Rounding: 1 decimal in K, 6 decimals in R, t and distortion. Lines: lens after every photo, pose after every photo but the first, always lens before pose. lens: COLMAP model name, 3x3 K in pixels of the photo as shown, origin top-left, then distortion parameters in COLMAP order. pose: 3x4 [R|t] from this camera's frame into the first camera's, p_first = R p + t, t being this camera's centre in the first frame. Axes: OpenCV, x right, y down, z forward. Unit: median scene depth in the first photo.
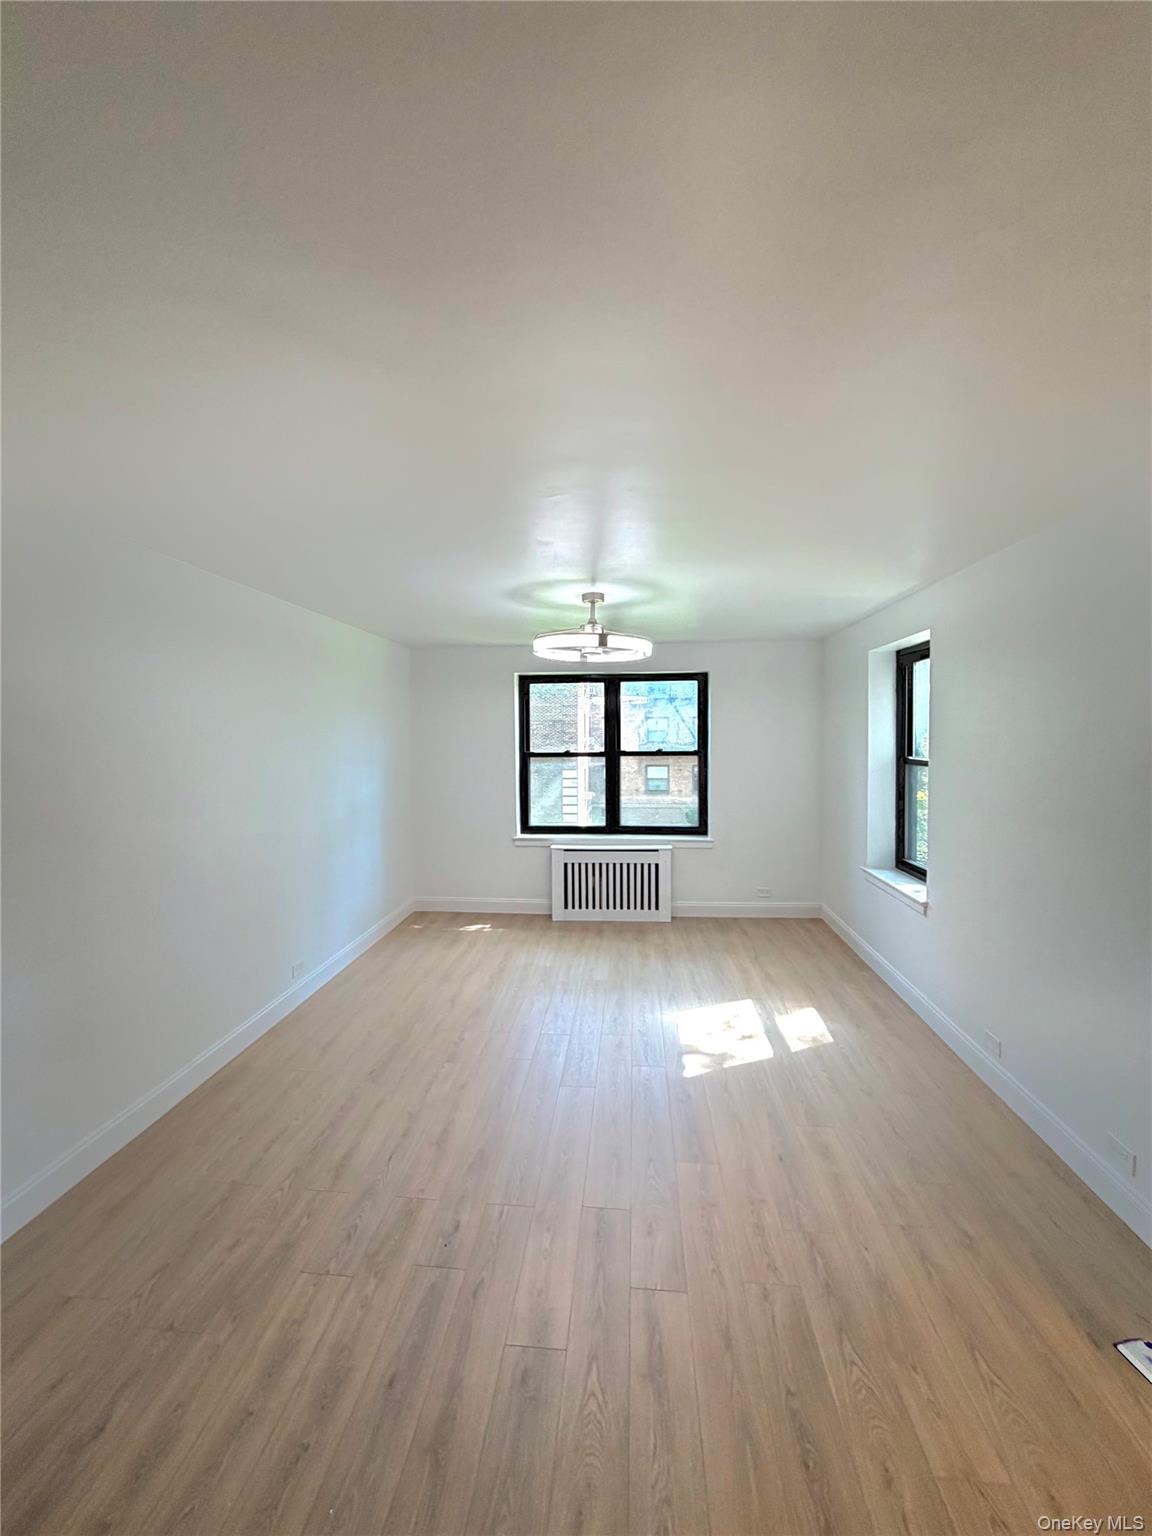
lens RADIAL K [[609.2, 0, 573.7], [0, 609.2, 765.2], [0, 0, 1]] dist [0.000397, -0.000193]
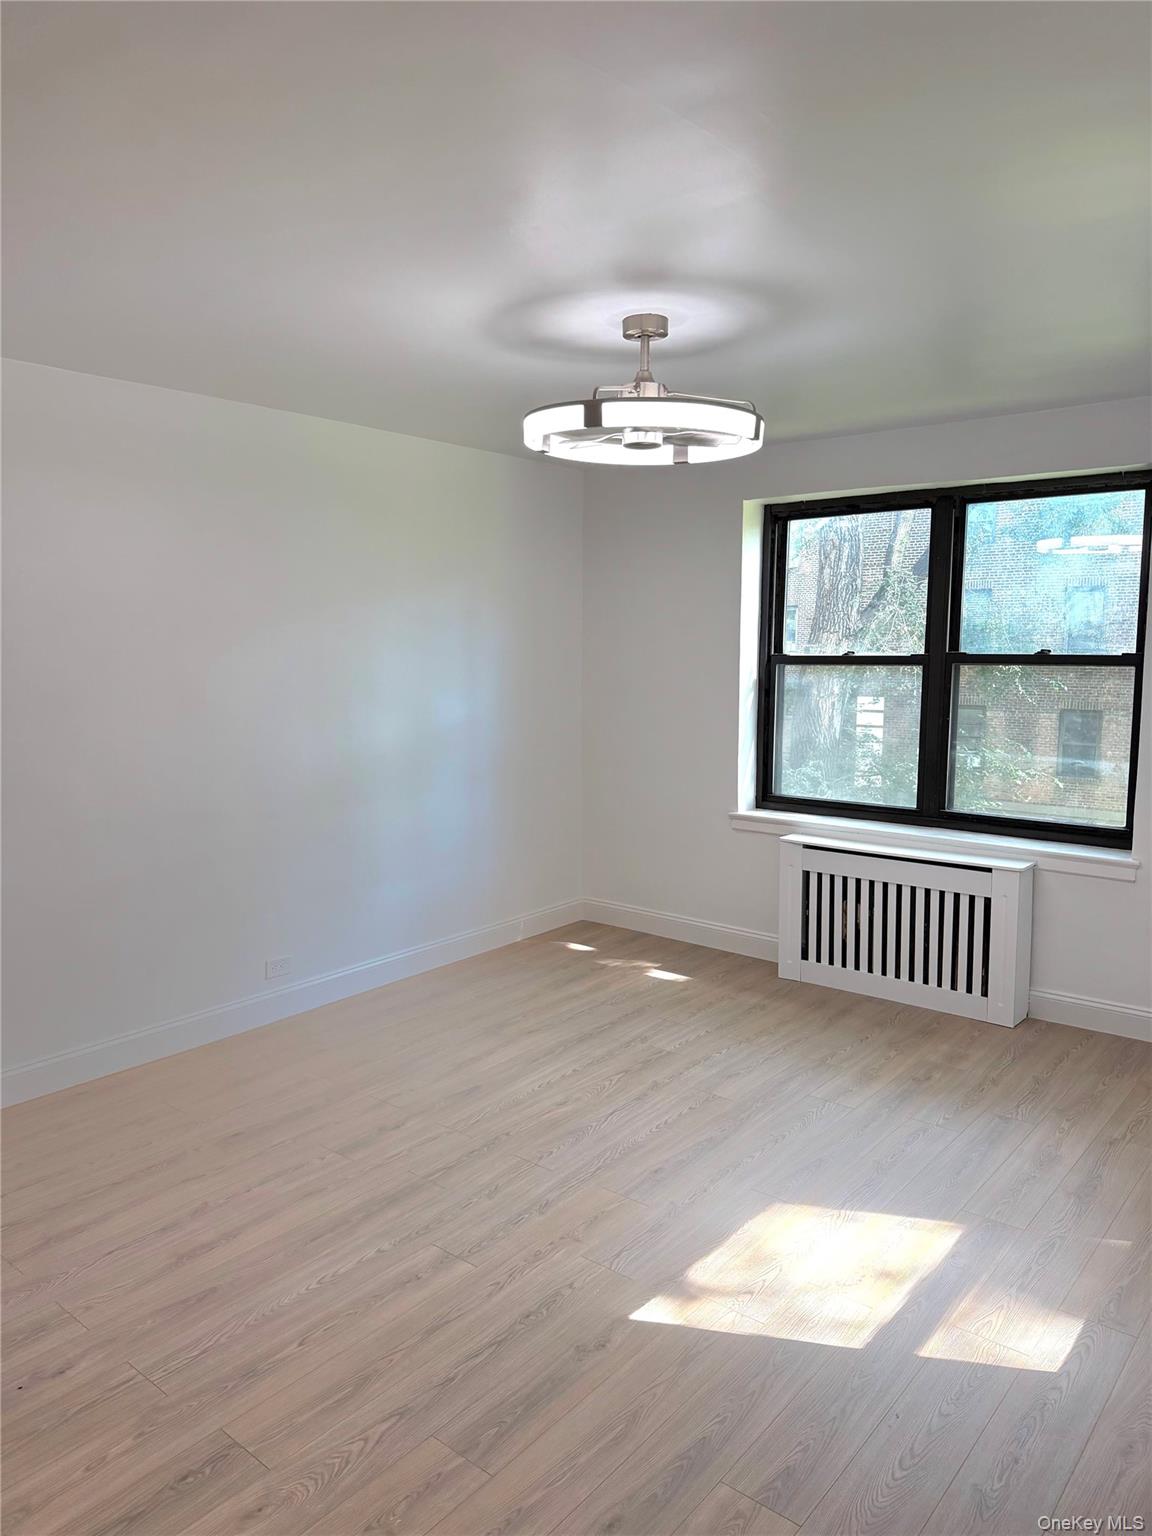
lens RADIAL K [[1070.8, 0, 581.2], [0, 1070.8, 771.6], [0, 0, 1]] dist [0.065294, -0.078001]
pose [[0.830364, 0.076794, -0.551905, 0.325907], [-0.033696, 0.995565, 0.087830, 0.003990], [0.556202, -0.054334, 0.829269, 0.152243]]
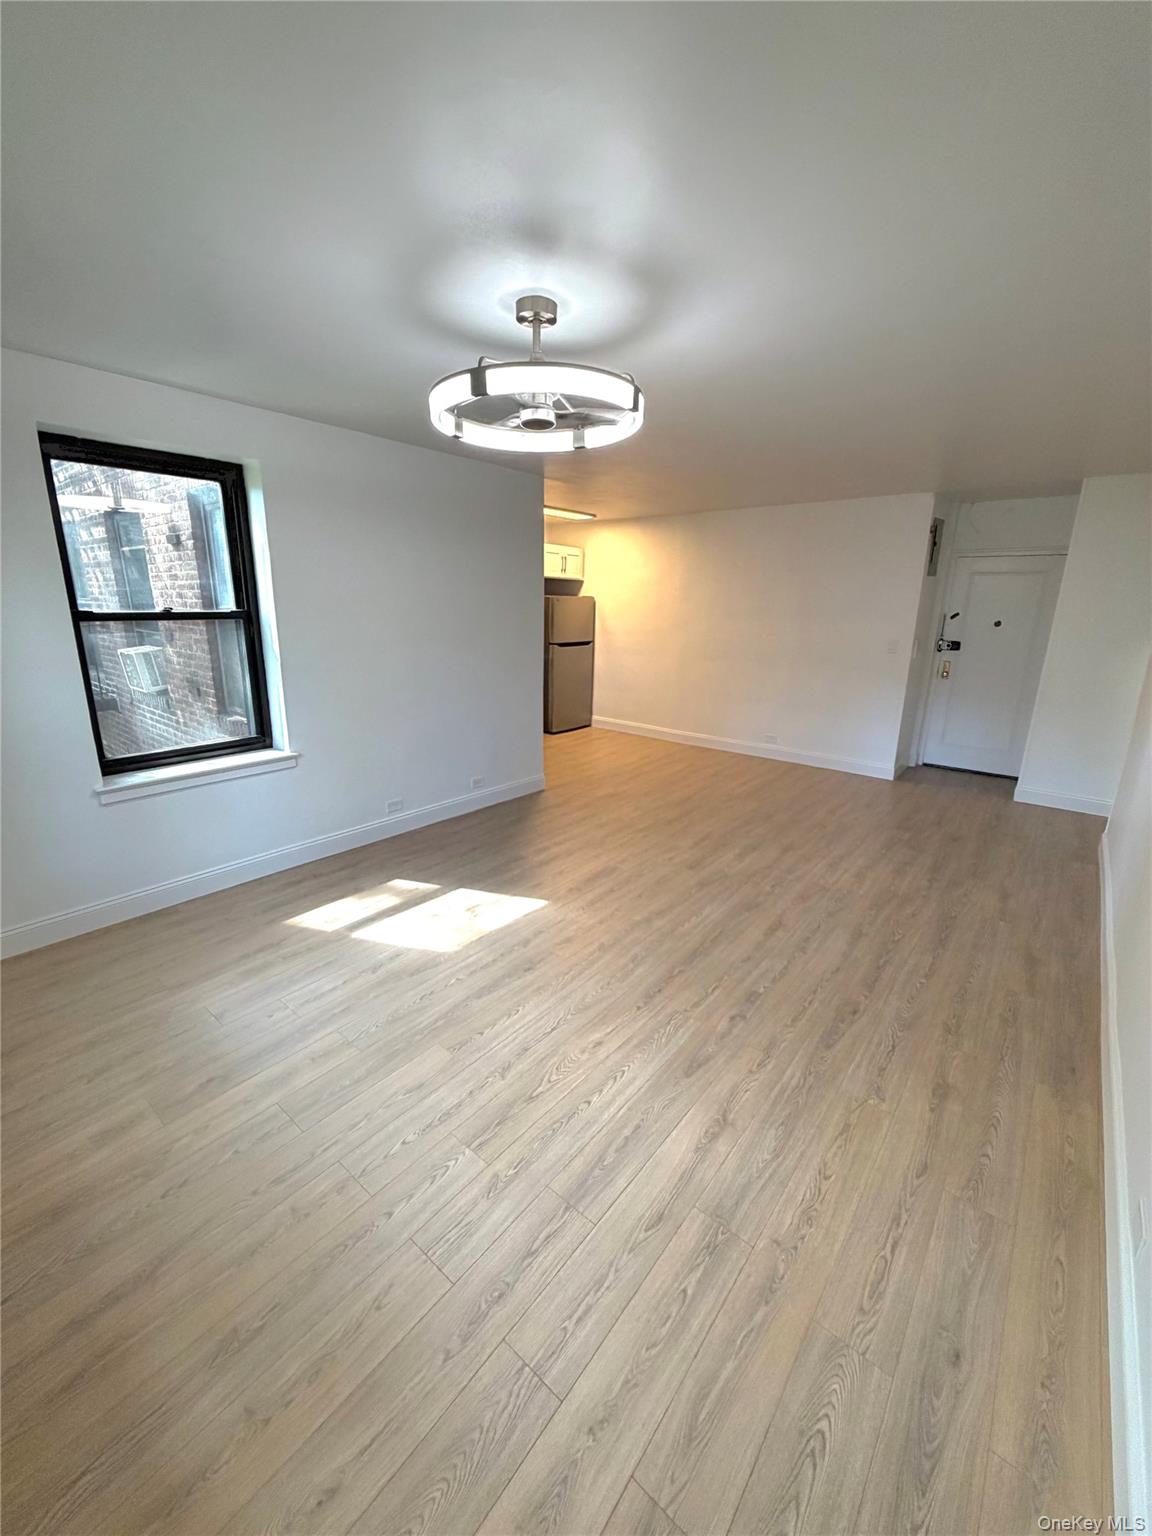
lens RADIAL K [[609.2, 0, 573.7], [0, 609.2, 765.2], [0, 0, 1]] dist [0.000397, -0.000193]
pose [[-0.829040, -0.153156, 0.537806, -0.230200], [0.016400, 0.954688, 0.297157, -0.032681], [-0.558948, 0.255175, -0.788963, 0.996502]]
